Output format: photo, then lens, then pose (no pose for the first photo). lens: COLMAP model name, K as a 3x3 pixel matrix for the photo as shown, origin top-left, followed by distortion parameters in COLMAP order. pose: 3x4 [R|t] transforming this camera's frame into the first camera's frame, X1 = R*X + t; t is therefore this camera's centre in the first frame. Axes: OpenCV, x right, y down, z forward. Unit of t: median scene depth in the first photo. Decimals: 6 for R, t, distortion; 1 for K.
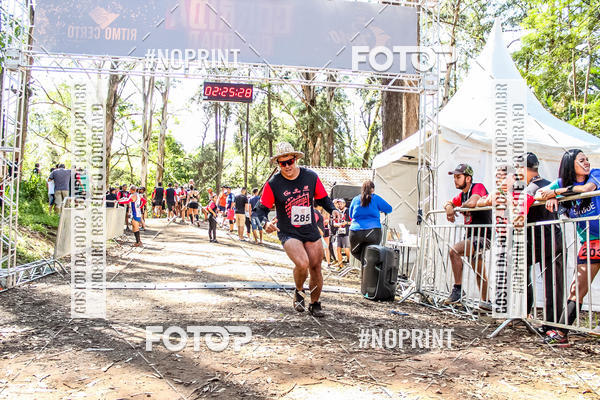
lens RADIAL K [[612.3, 0, 322.0], [0, 612.3, 190.6], [0, 0, 1]] dist [-0.158206, 0.184041]
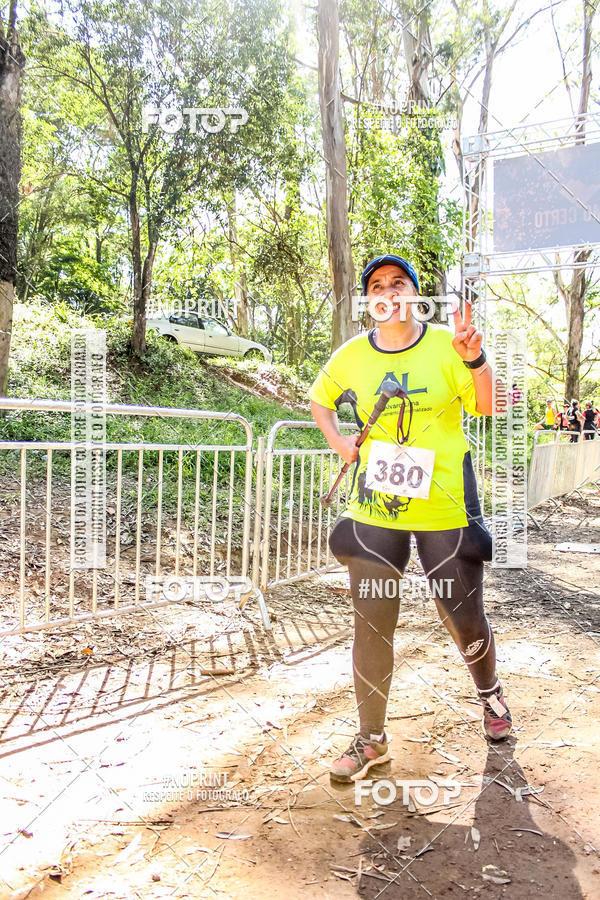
lens RADIAL K [[766.3, 0, 307.9], [0, 766.3, 453.7], [0, 0, 1]] dist [-0.161772, 0.151791]
pose [[0.737808, -0.016327, -0.674813, 0.010816], [0.032409, 0.999411, 0.011254, 0.028437], [0.674232, -0.030173, 0.737903, 0.120611]]
